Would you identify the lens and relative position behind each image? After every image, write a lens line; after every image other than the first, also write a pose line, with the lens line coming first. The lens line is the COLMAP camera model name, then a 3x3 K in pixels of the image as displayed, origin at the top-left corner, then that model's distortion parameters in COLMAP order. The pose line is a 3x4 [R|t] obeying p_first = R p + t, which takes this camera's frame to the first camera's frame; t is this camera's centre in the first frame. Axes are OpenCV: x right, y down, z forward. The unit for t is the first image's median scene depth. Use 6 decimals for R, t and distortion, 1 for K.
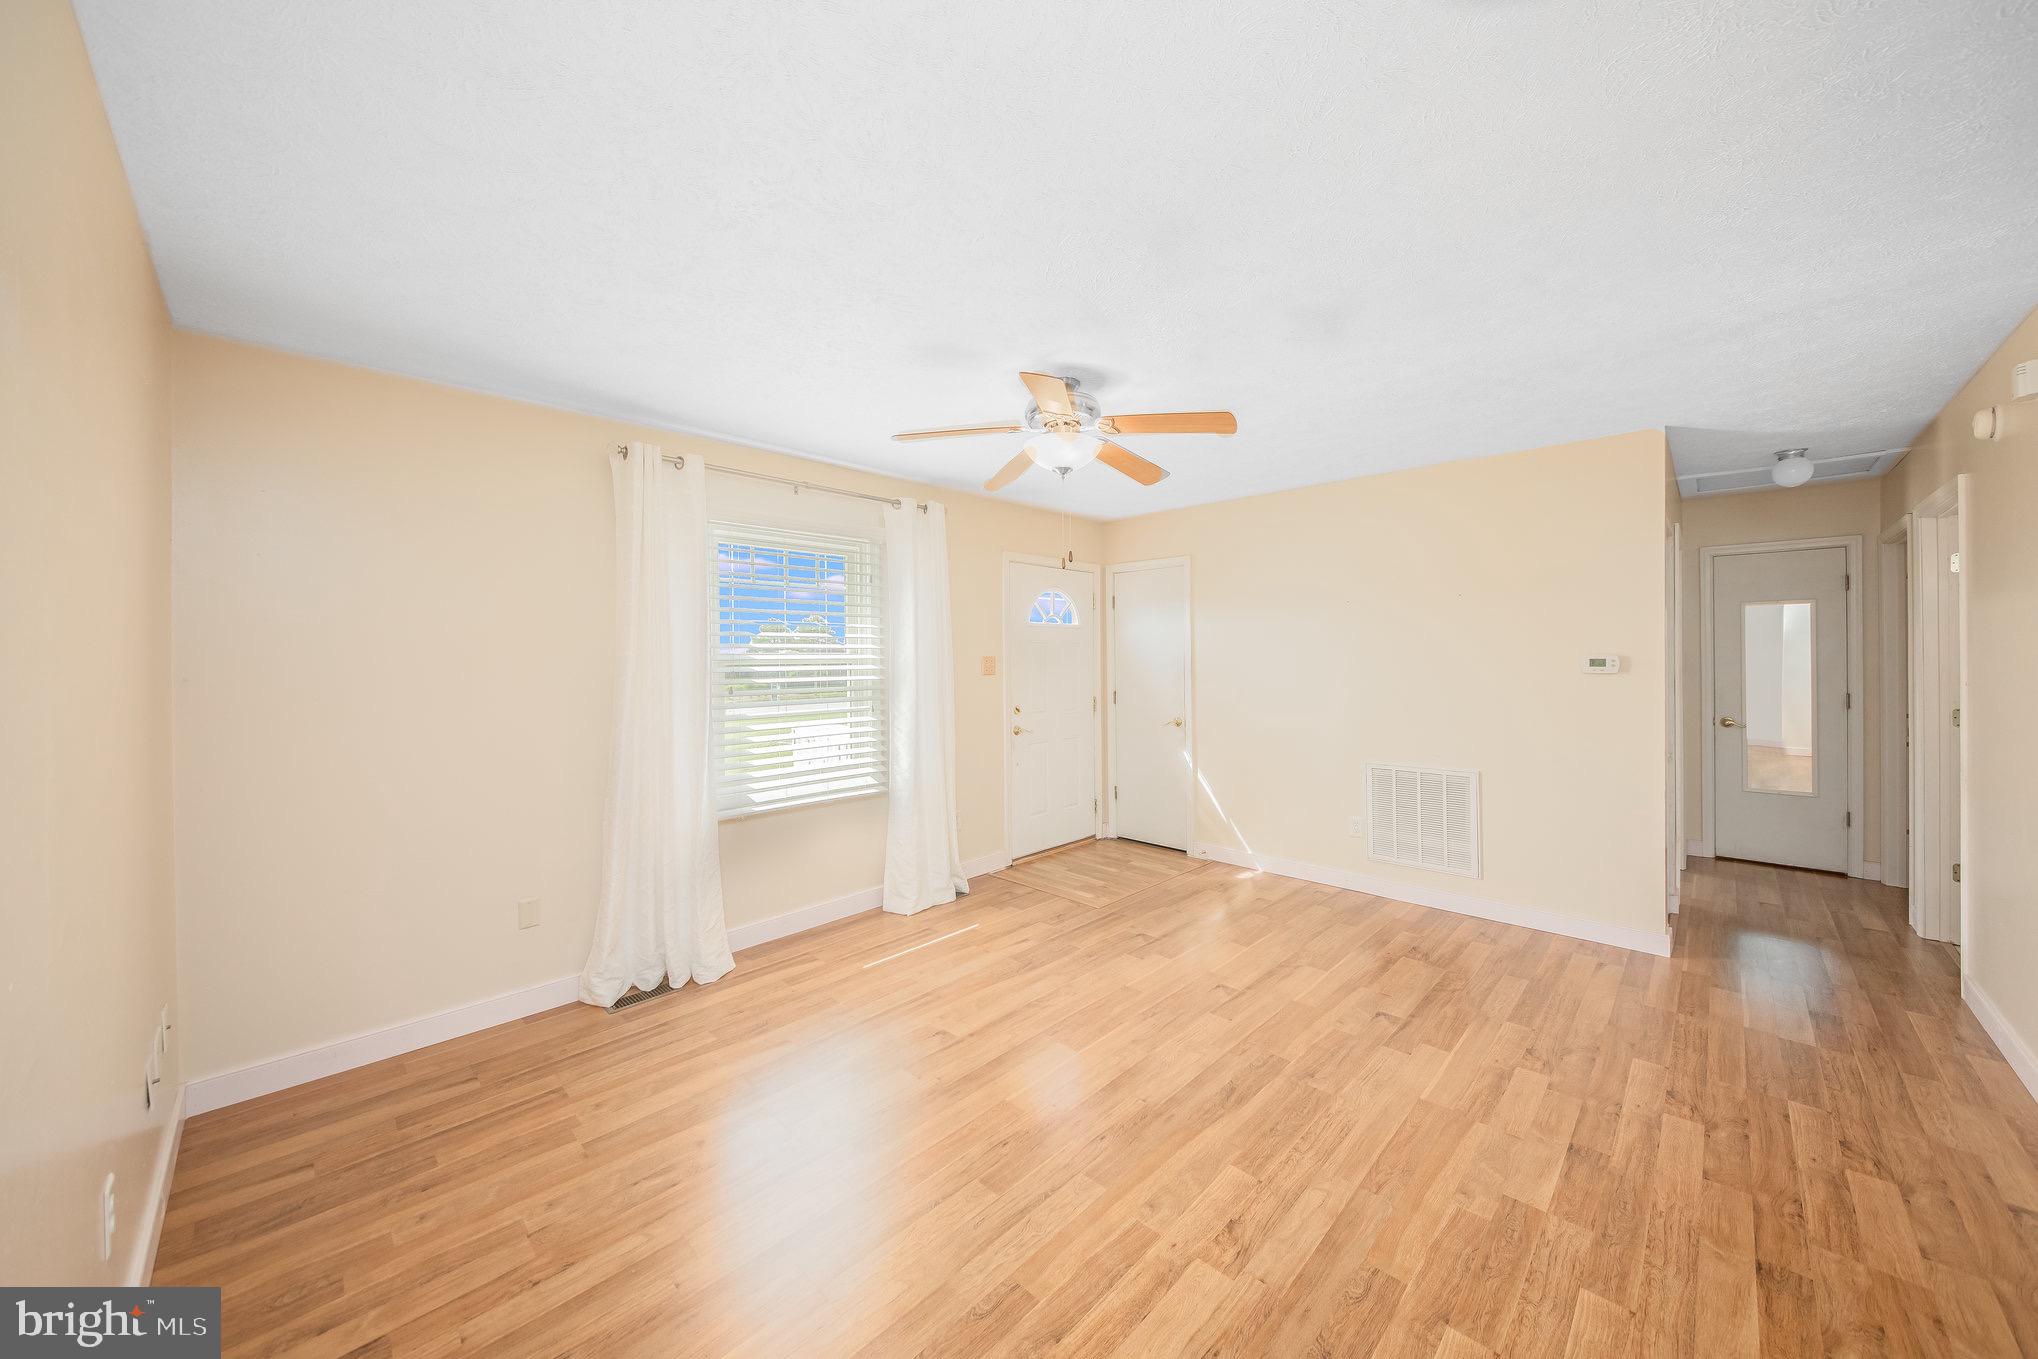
lens RADIAL K [[719.2, 0, 1017.7], [0, 719.2, 662.8], [0, 0, 1]] dist [0.000790, 0.000057]
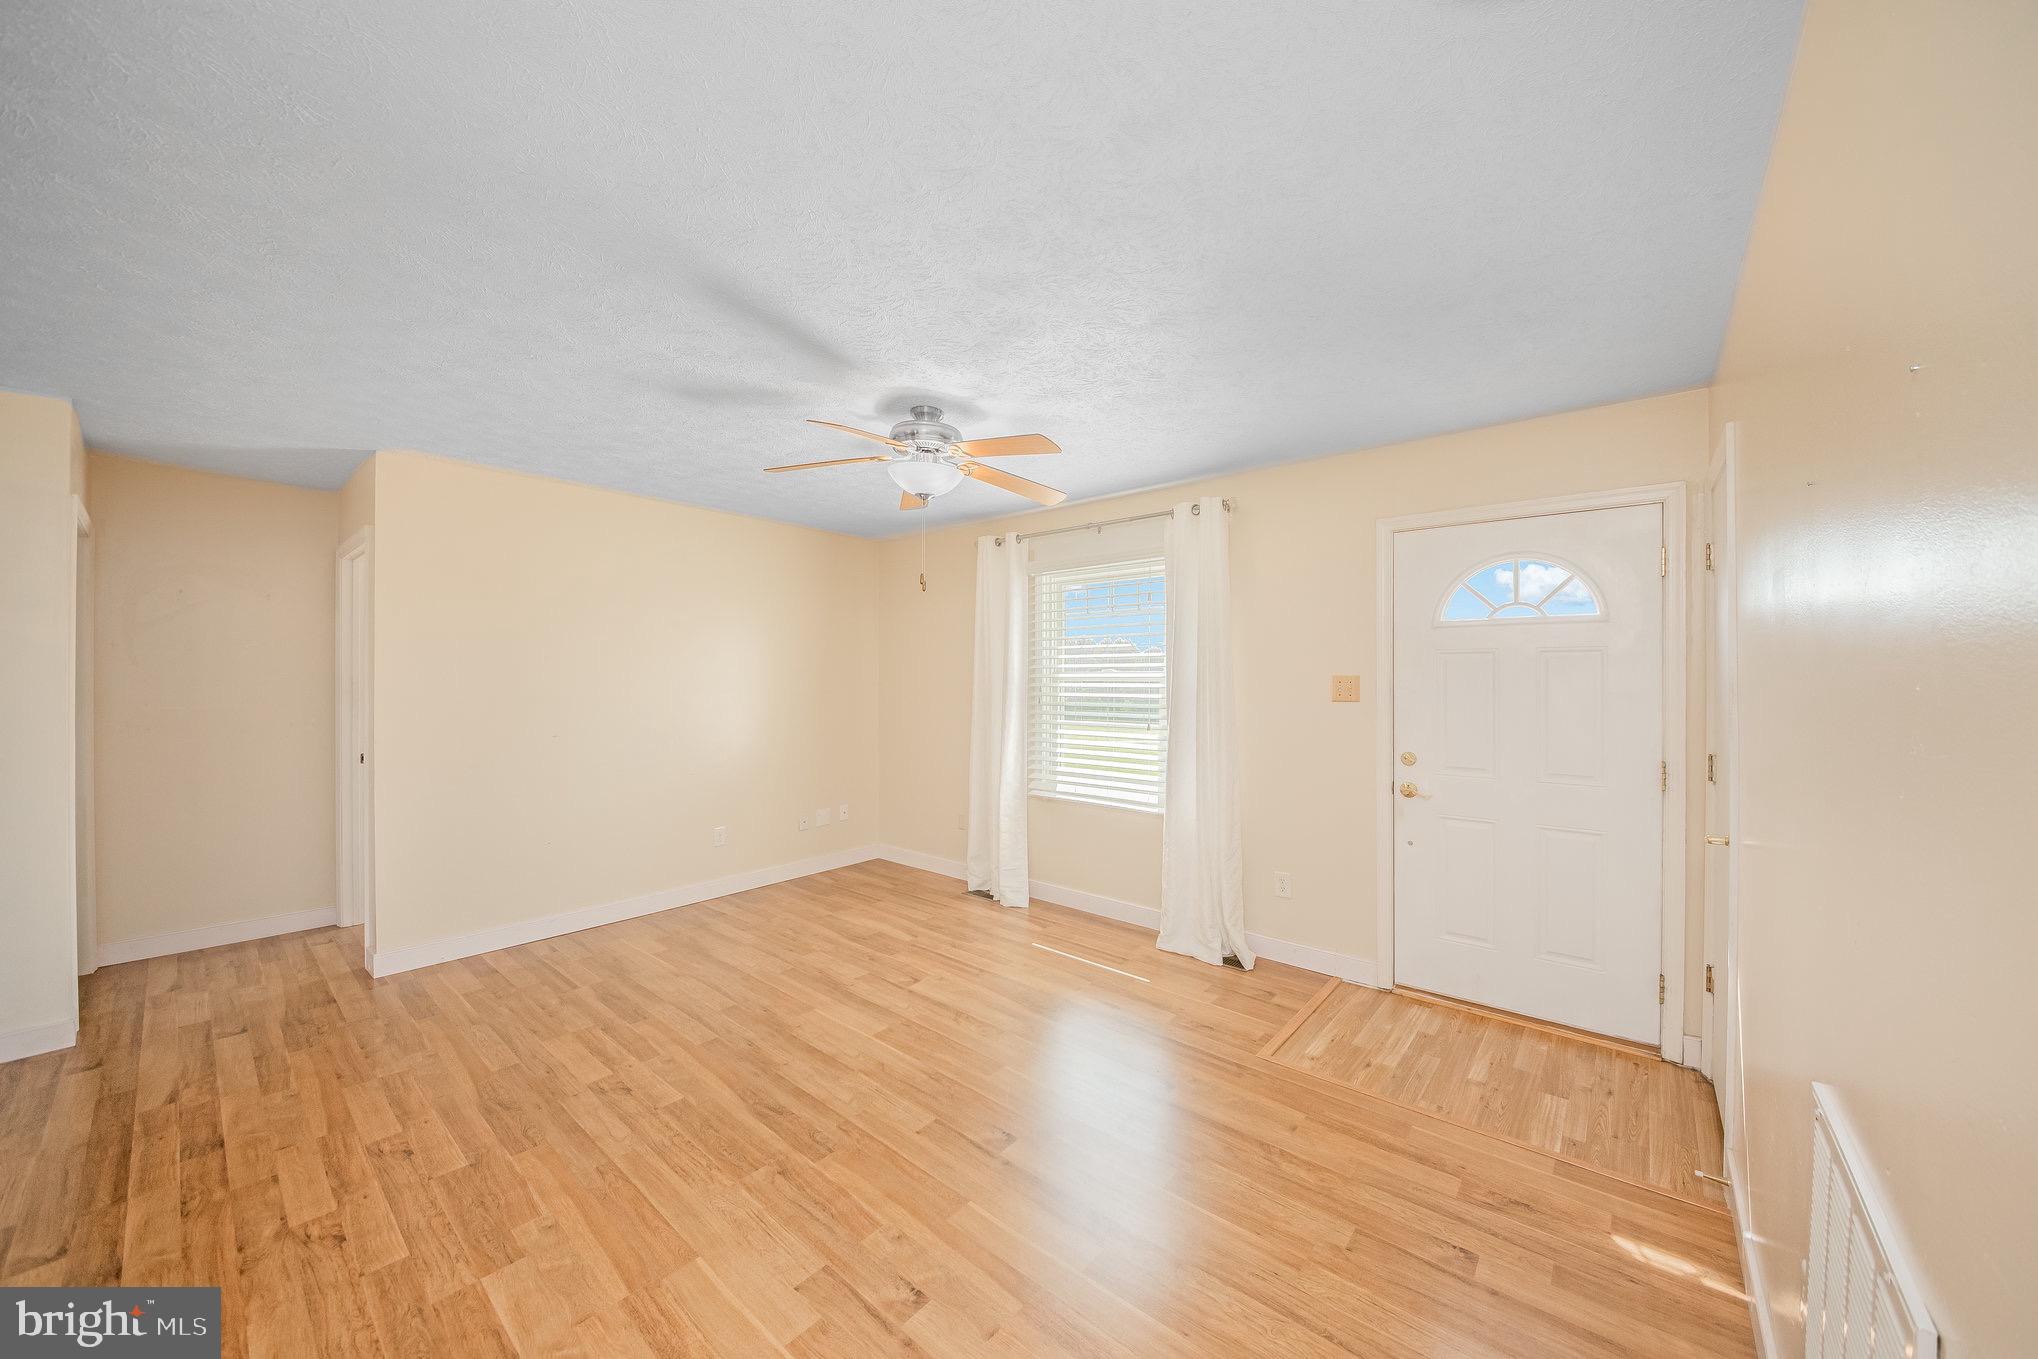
lens RADIAL K [[729.4, 0, 1028.9], [0, 729.4, 670.9], [0, 0, 1]] dist [0.000350, -0.000452]
pose [[0.080465, 0.011956, -0.996686, 1.374410], [-0.011606, 0.999872, 0.011057, -0.043697], [0.996690, 0.010678, 0.080593, 1.291354]]
